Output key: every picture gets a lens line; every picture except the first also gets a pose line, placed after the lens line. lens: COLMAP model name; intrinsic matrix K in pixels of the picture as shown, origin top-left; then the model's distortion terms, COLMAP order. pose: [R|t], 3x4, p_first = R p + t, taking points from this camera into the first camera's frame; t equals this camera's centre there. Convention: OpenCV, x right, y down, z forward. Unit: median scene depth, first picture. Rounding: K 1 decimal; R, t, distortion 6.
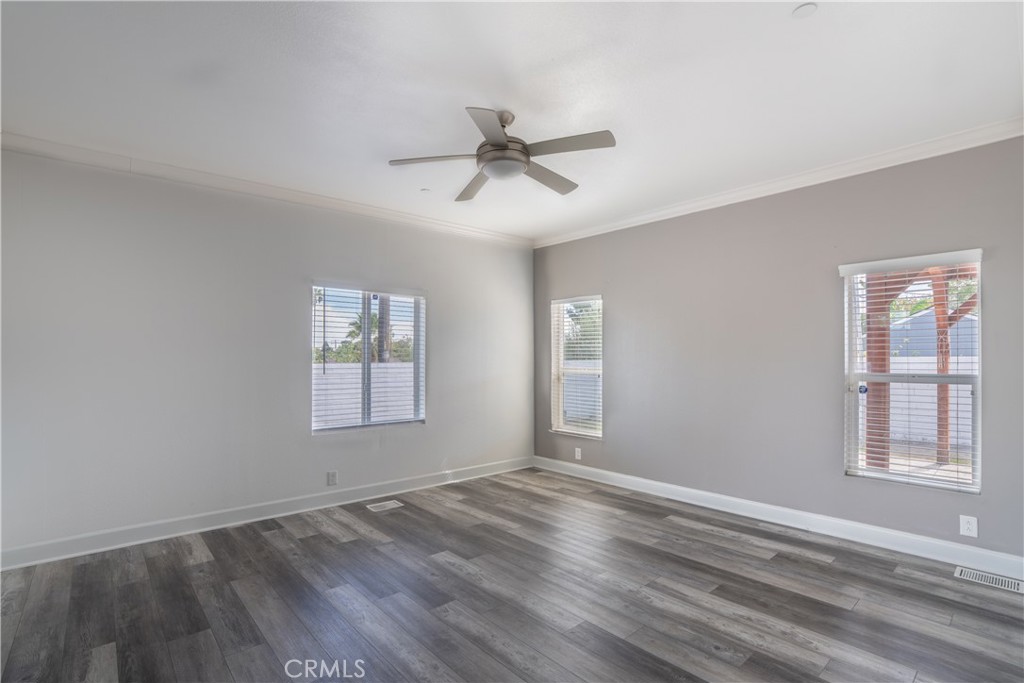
lens RADIAL K [[480.9, 0, 507.8], [0, 480.9, 336.5], [0, 0, 1]] dist [-0.064668, 0.024591]
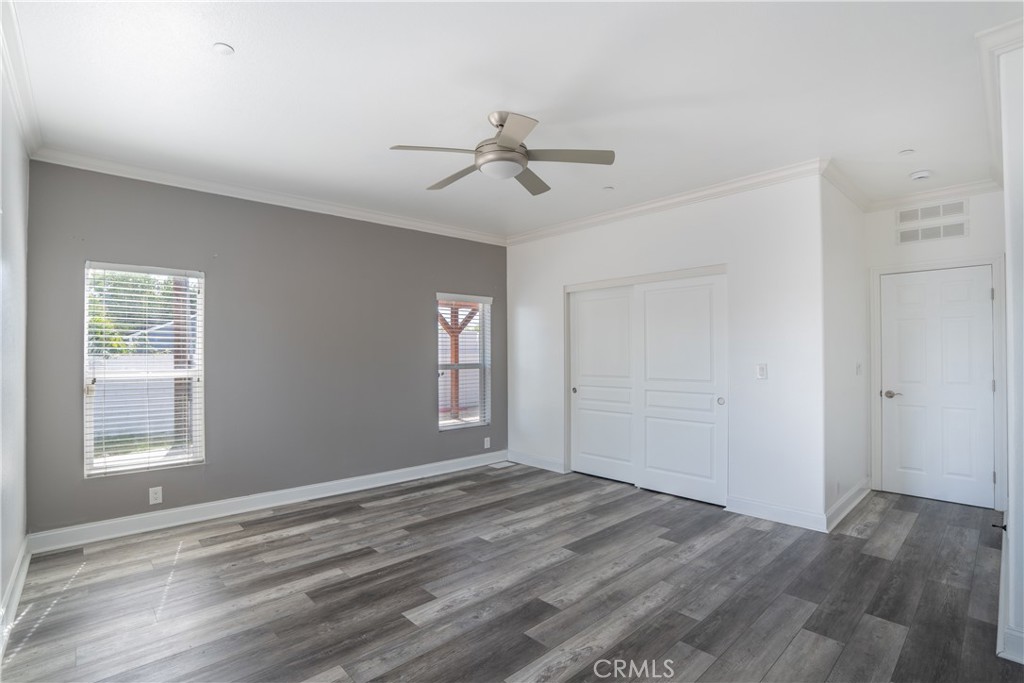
lens RADIAL K [[480.9, 0, 507.8], [0, 480.9, 336.5], [0, 0, 1]] dist [-0.064668, 0.024591]
pose [[-0.017135, 0.036082, 0.999202, -0.948468], [-0.041260, 0.998472, -0.036763, 0.043304], [-0.999002, -0.041857, -0.015620, 0.934446]]
